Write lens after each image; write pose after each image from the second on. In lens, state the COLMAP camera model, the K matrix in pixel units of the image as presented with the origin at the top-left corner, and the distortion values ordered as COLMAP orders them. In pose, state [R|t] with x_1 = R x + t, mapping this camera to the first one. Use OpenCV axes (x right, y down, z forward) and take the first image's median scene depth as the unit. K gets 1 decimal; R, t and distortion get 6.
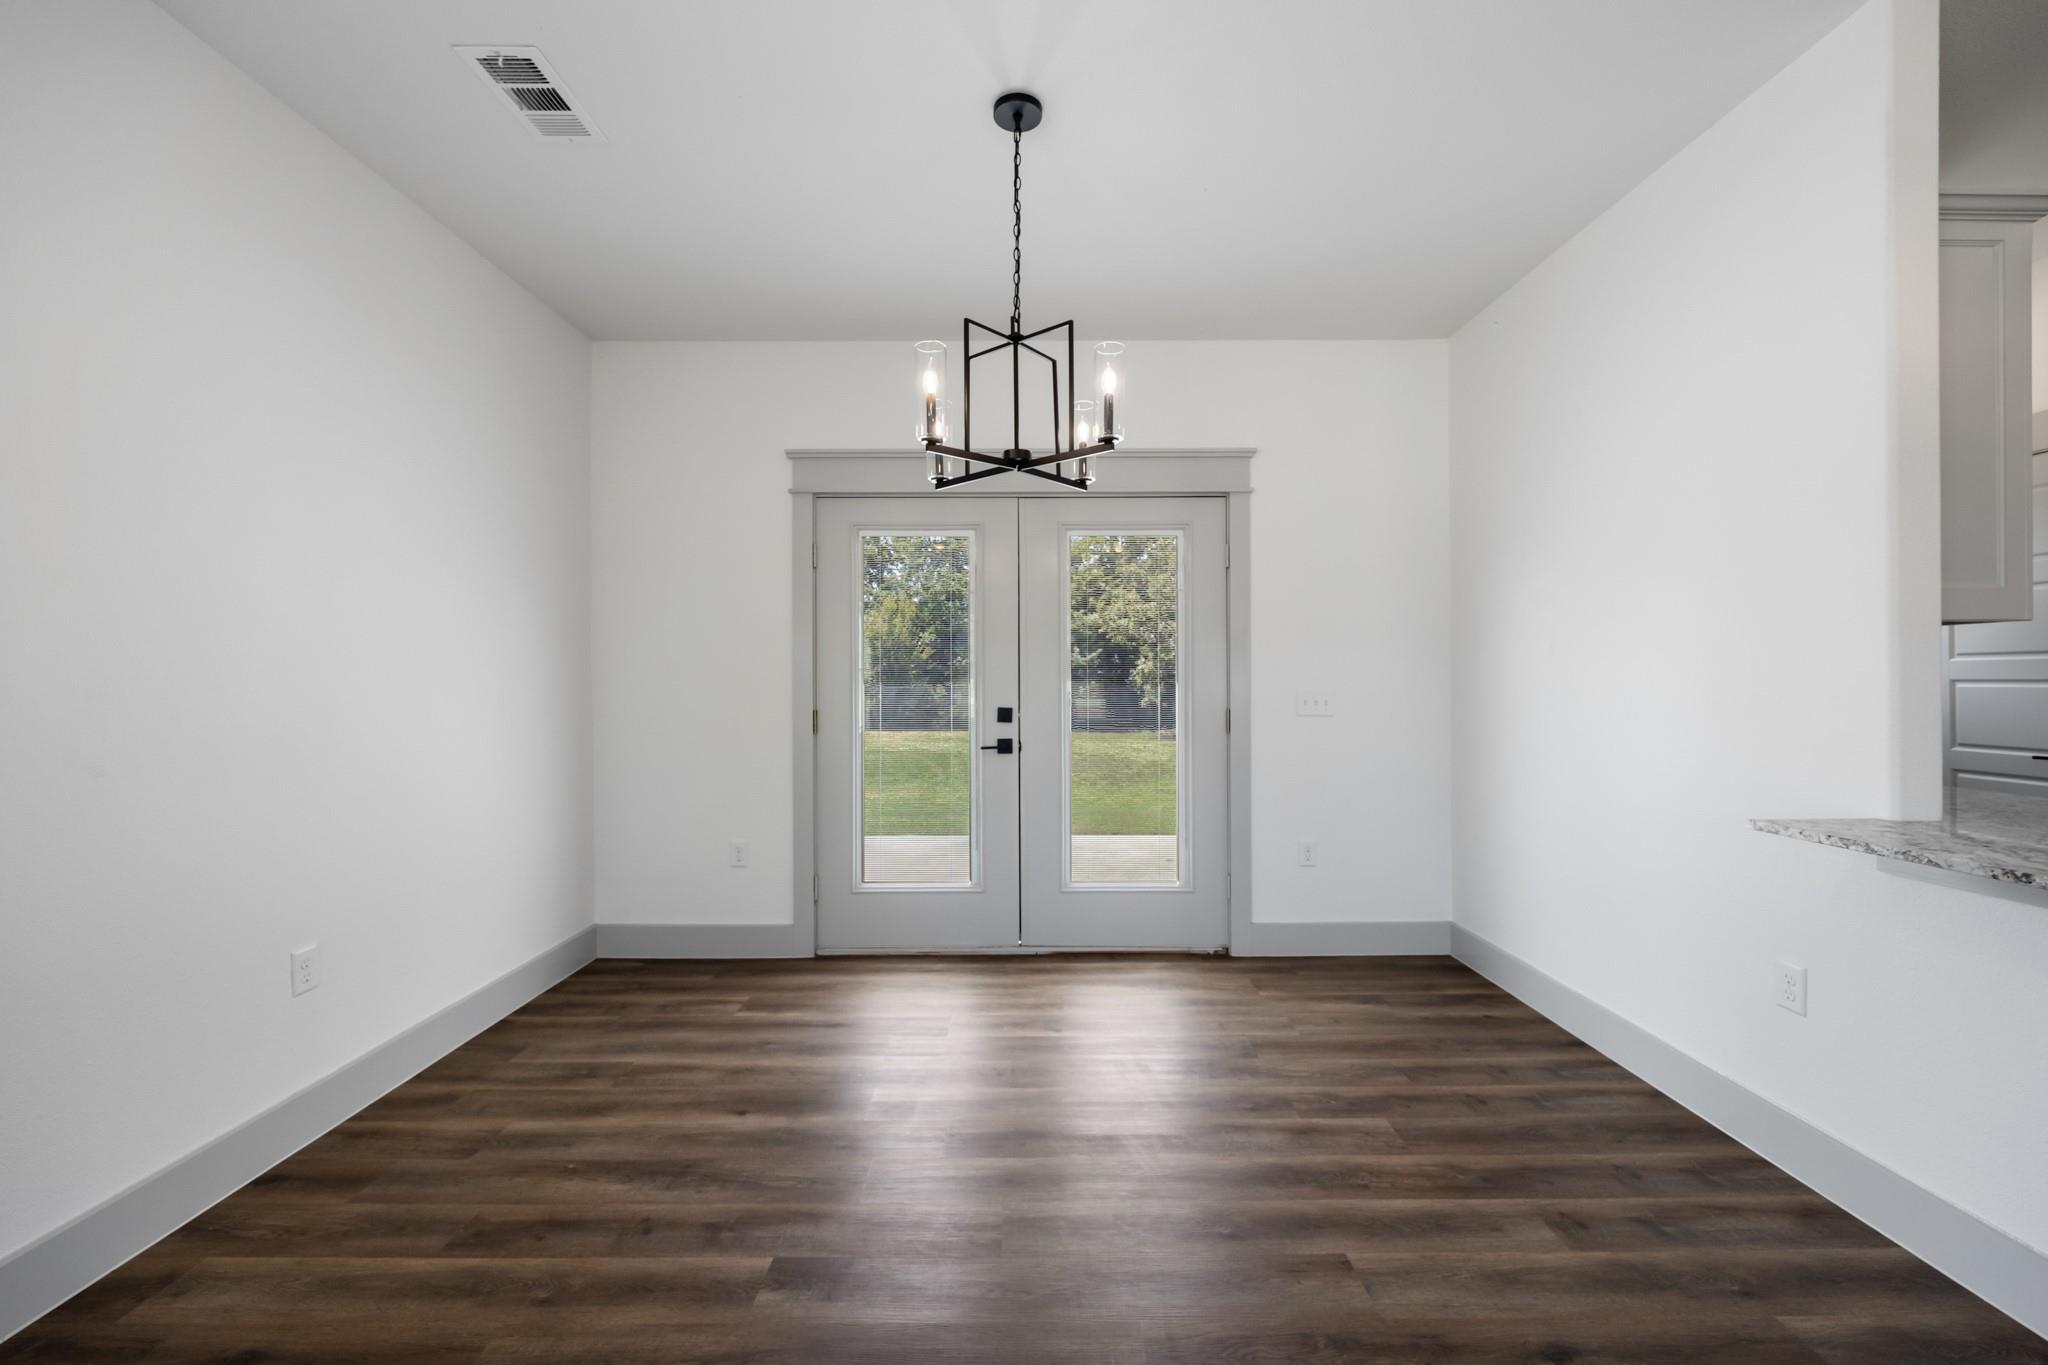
lens RADIAL K [[821.7, 0, 1030.4], [0, 821.7, 677.4], [0, 0, 1]] dist [-0.002335, -0.000214]
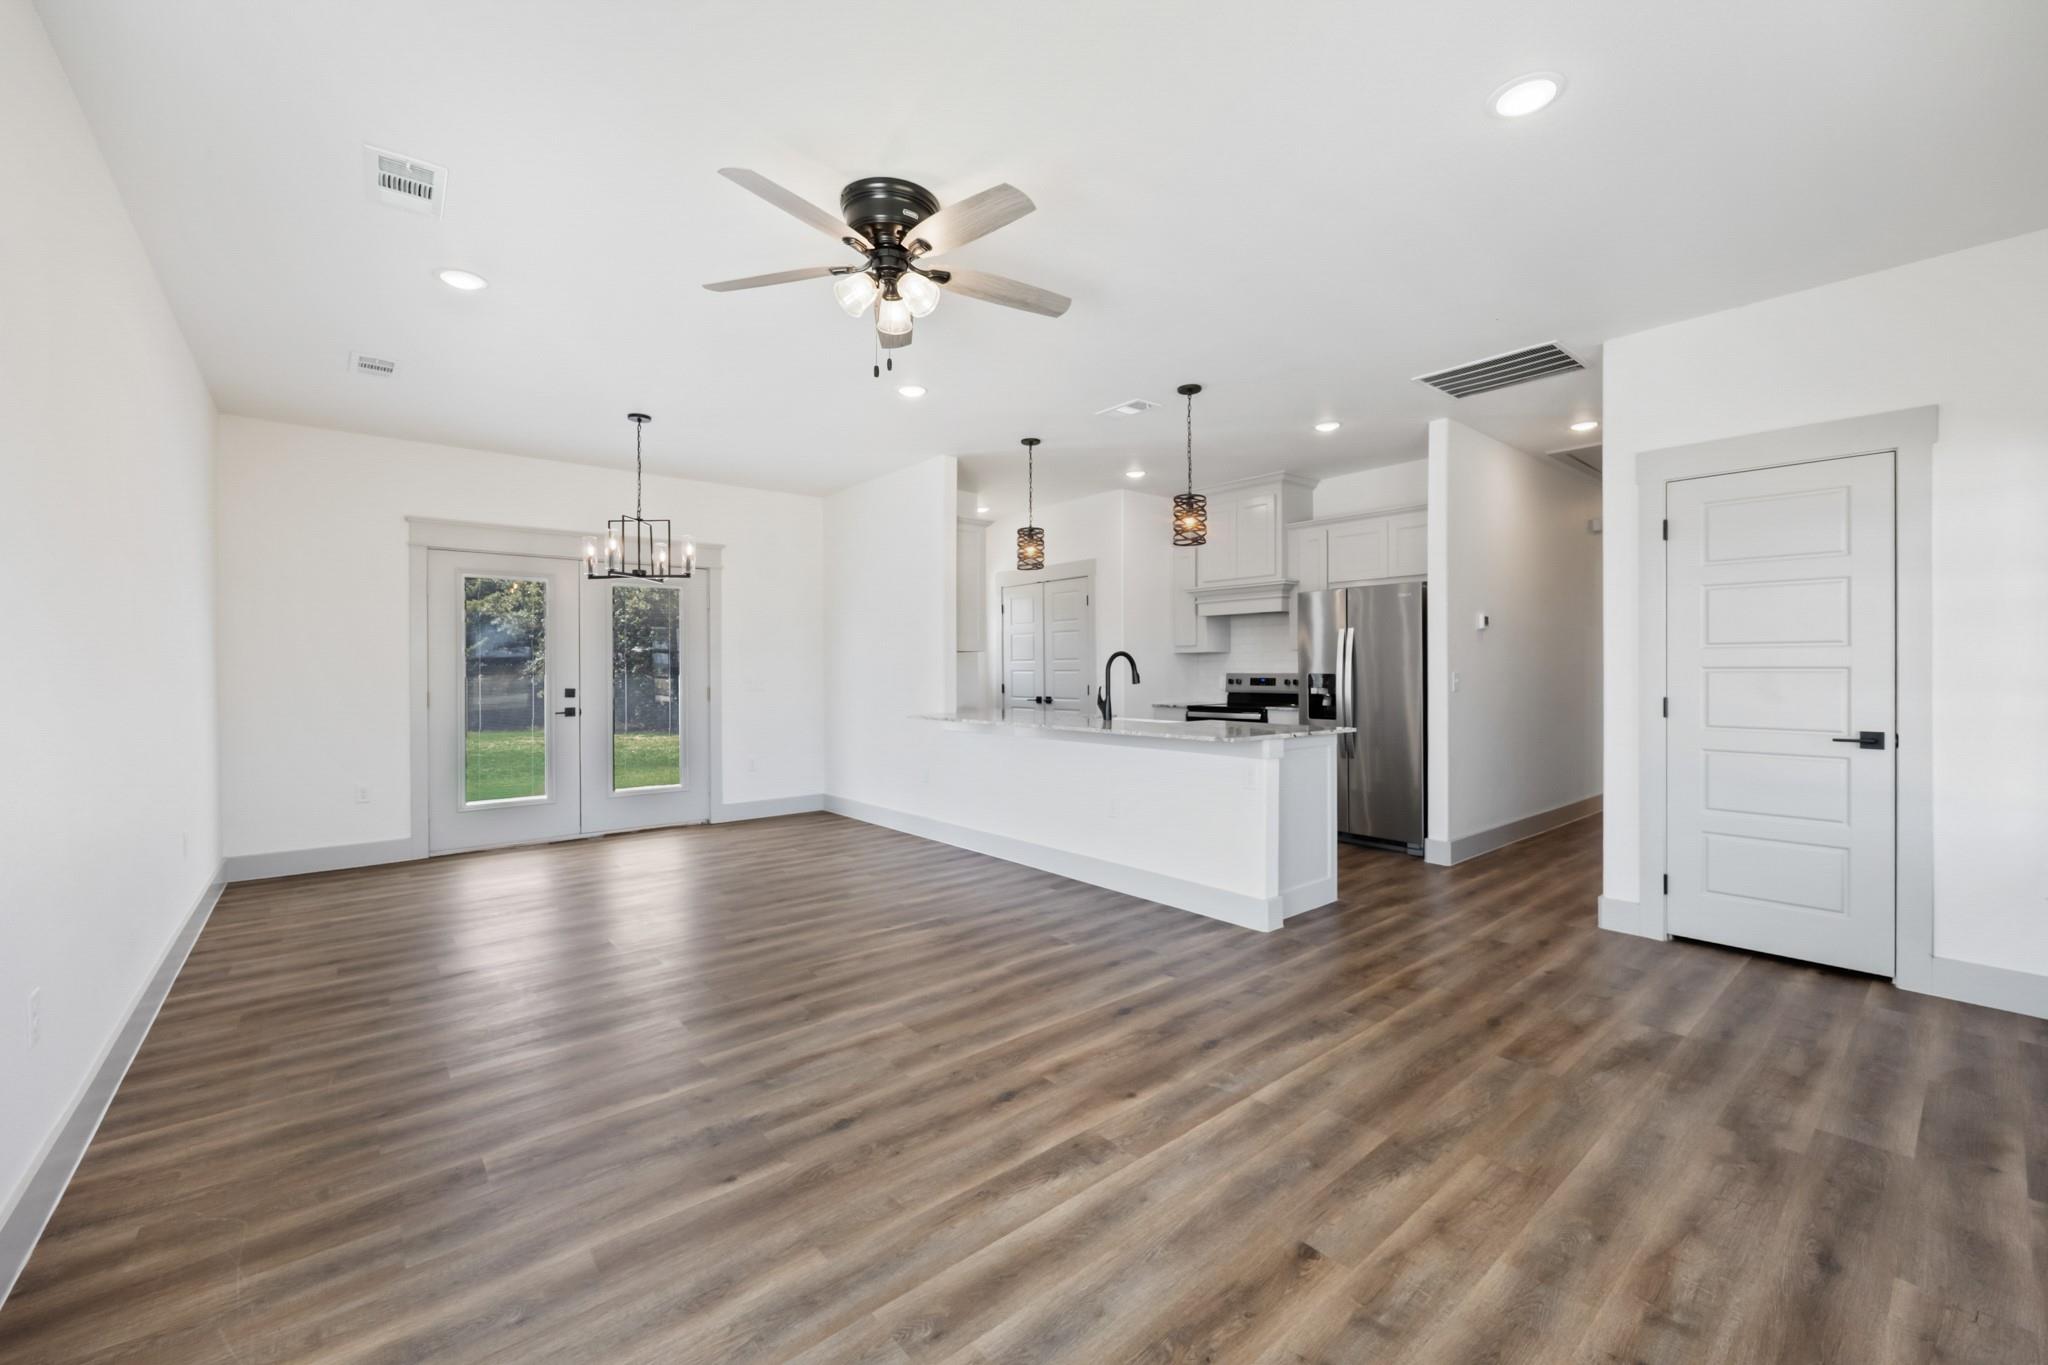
lens RADIAL K [[821.7, 0, 1030.4], [0, 821.7, 677.4], [0, 0, 1]] dist [-0.002335, -0.000214]
pose [[0.765018, -0.005035, 0.643990, -0.401546], [0.000471, 0.999974, 0.007258, 0.003676], [-0.644009, -0.005250, 0.765000, -0.879417]]
